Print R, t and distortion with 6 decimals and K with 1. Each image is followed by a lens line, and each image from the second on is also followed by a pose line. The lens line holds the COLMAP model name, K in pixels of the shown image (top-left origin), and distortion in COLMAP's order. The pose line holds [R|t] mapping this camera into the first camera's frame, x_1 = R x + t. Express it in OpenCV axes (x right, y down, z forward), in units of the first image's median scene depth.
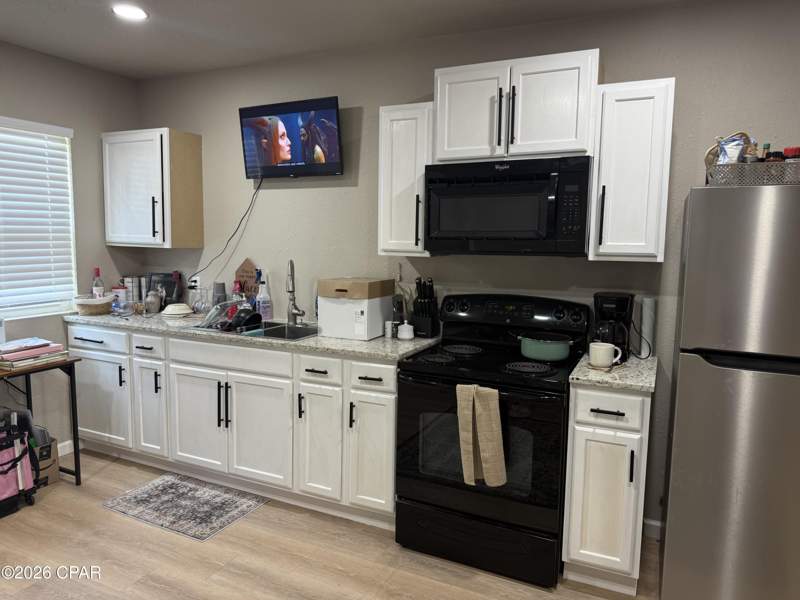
lens RADIAL K [[561.5, 0, 400.5], [0, 561.5, 303.1], [0, 0, 1]] dist [0.202600, -0.287404]
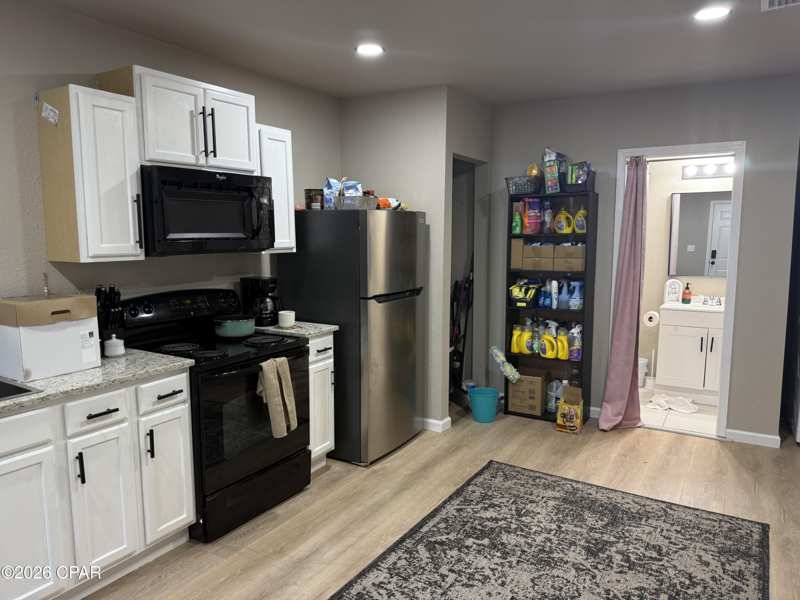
lens RADIAL K [[561.5, 0, 400.5], [0, 561.5, 303.1], [0, 0, 1]] dist [0.202600, -0.287404]
pose [[0.126955, -0.145530, 0.981175, -0.894193], [0.121789, 0.983981, 0.130188, -0.088733], [-0.984403, 0.102968, 0.142645, 0.471011]]
